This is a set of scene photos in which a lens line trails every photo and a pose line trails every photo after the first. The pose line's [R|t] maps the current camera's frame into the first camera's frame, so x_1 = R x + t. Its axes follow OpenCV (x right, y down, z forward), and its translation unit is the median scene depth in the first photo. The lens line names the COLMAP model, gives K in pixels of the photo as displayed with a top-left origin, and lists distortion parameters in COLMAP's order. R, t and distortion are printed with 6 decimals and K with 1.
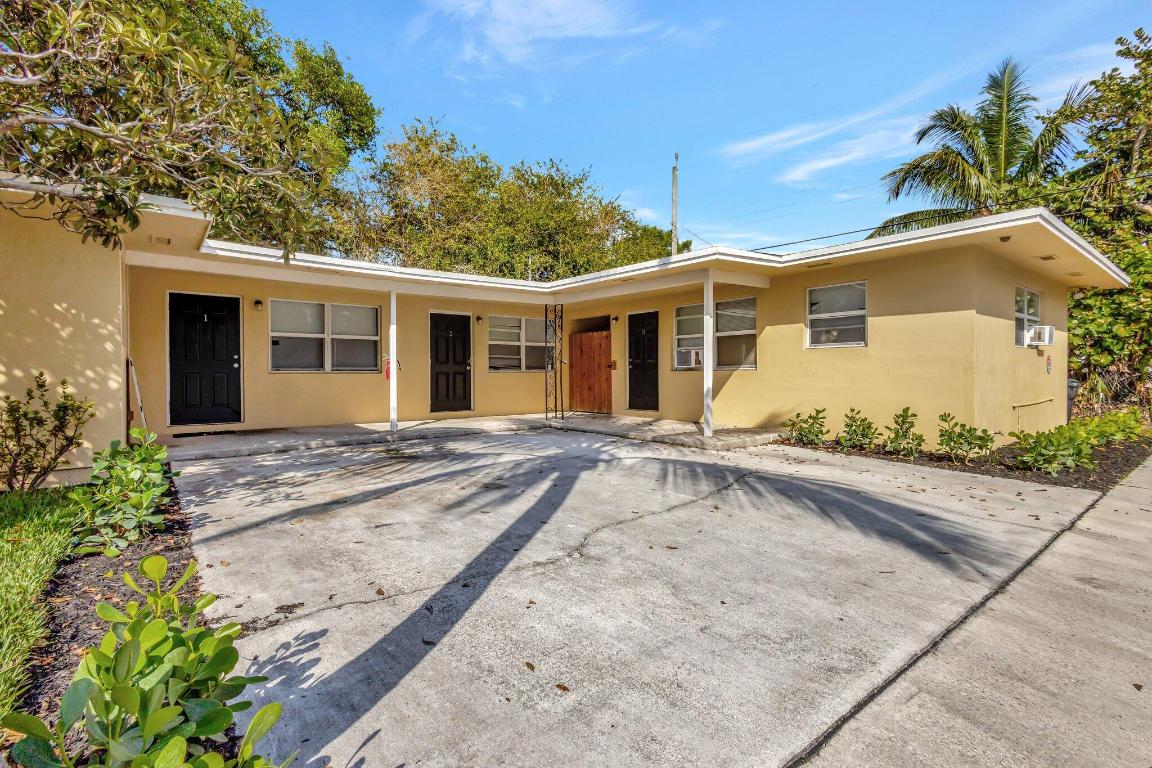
lens RADIAL K [[524.3, 0, 576.0], [0, 524.3, 384.0], [0, 0, 1]] dist [0.009285, -0.000263]
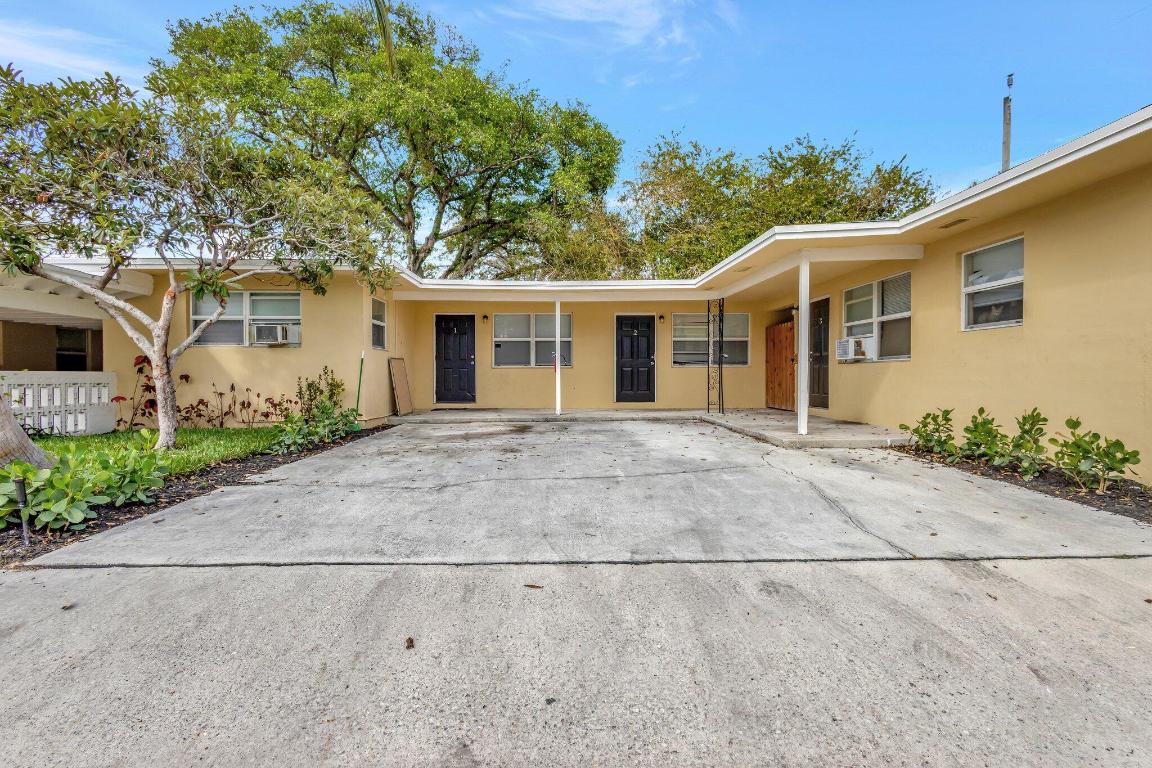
lens RADIAL K [[528.4, 0, 576.0], [0, 528.4, 384.0], [0, 0, 1]] dist [0.011088, -0.000256]
pose [[0.799131, 0.013179, -0.601012, 0.416577], [-0.012598, 0.999907, 0.005174, 0.011604], [0.601025, 0.003437, 0.799223, 0.030498]]
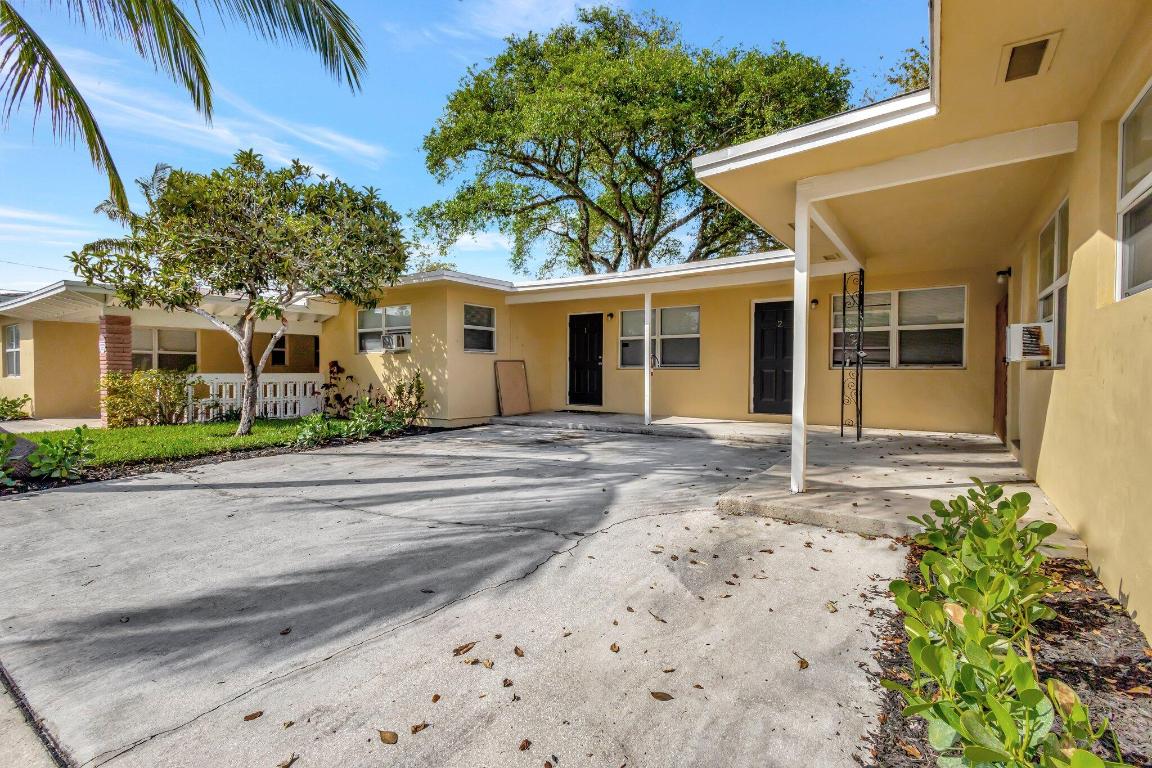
lens RADIAL K [[523.4, 0, 576.0], [0, 523.4, 384.0], [0, 0, 1]] dist [0.000035, -0.000247]
pose [[0.291196, 0.032332, -0.956117, 0.596348], [-0.019819, 0.999418, 0.027761, -0.018285], [0.956458, 0.010865, 0.291667, 0.532516]]
